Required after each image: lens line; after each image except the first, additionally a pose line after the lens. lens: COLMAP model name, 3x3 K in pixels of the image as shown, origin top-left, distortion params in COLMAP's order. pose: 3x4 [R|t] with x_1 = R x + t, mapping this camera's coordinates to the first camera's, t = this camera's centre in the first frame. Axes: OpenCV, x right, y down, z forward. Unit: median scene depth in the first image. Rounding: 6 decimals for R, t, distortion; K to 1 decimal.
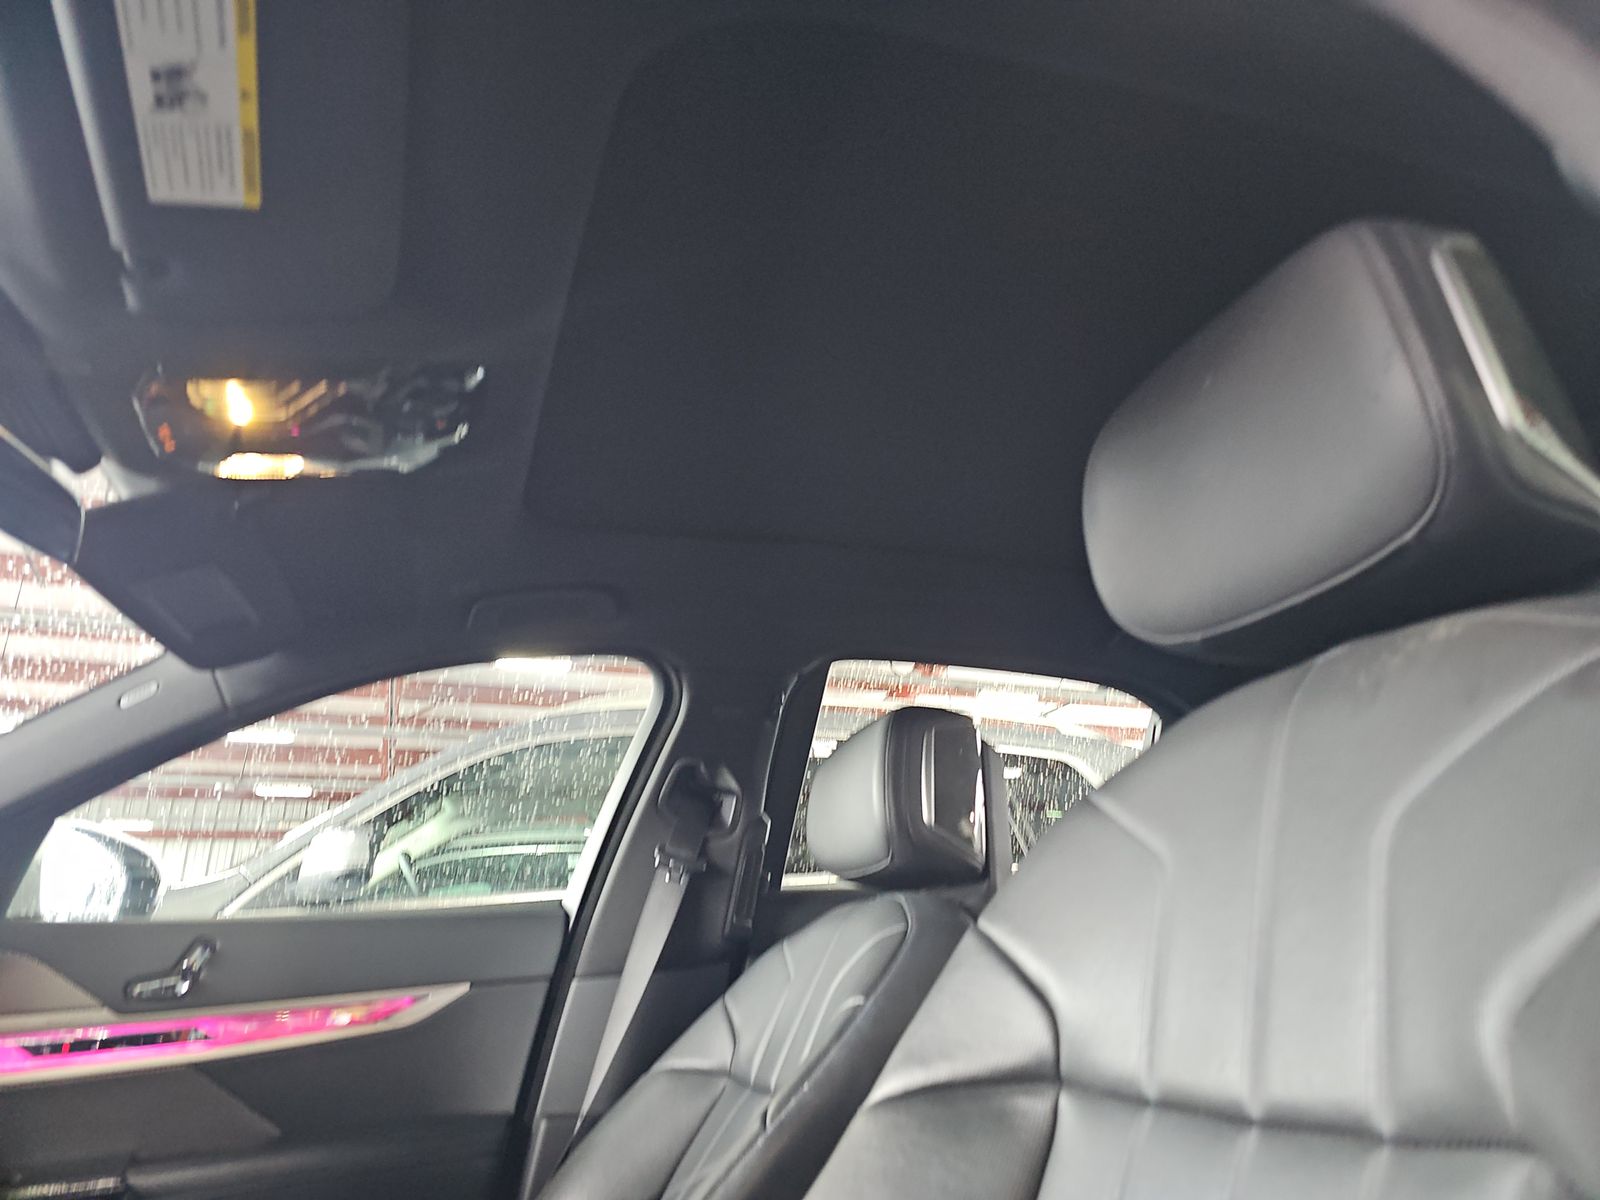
lens RADIAL K [[998.6, 0, 810.4], [0, 998.6, 554.9], [0, 0, 1]] dist [0.028727, -0.034151]
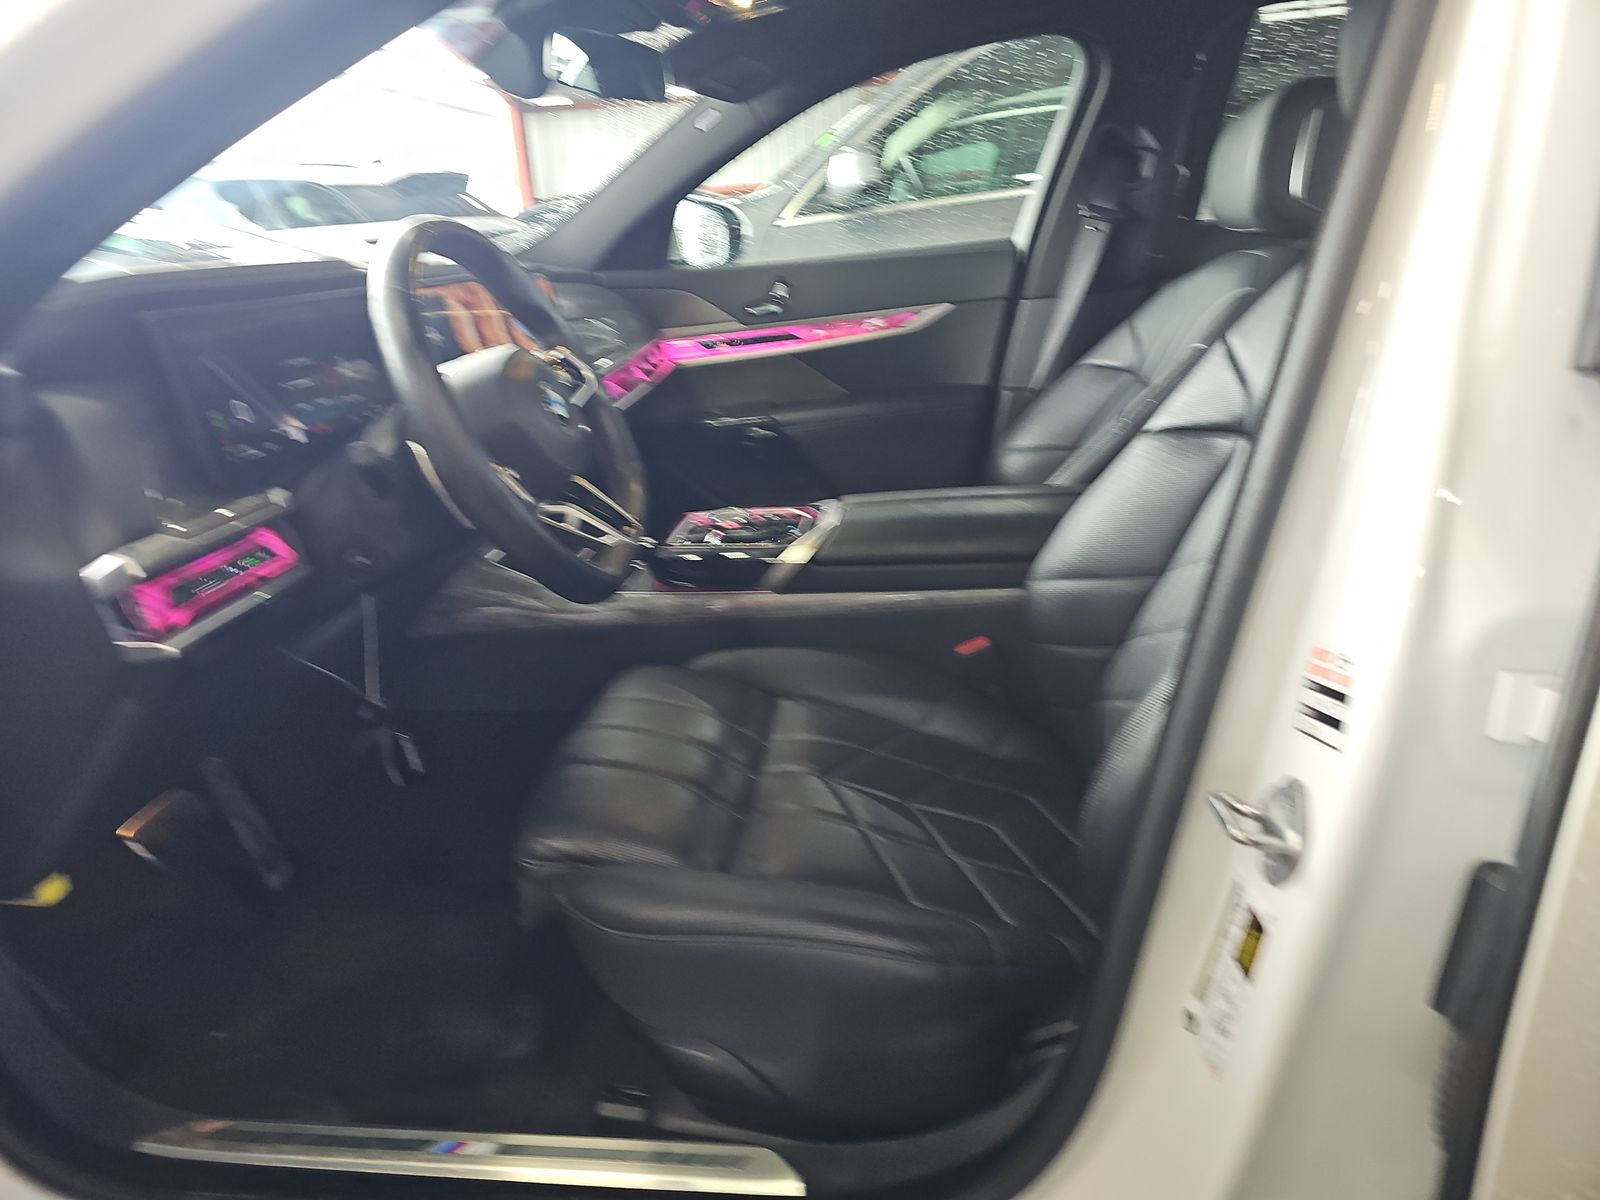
lens RADIAL K [[998.6, 0, 810.4], [0, 998.6, 554.9], [0, 0, 1]] dist [0.028727, -0.034151]
pose [[0.914053, 0.092142, -0.394989, 0.073281], [0.167252, 0.801572, 0.574029, -0.139795], [0.369504, -0.590756, 0.717269, -0.309348]]
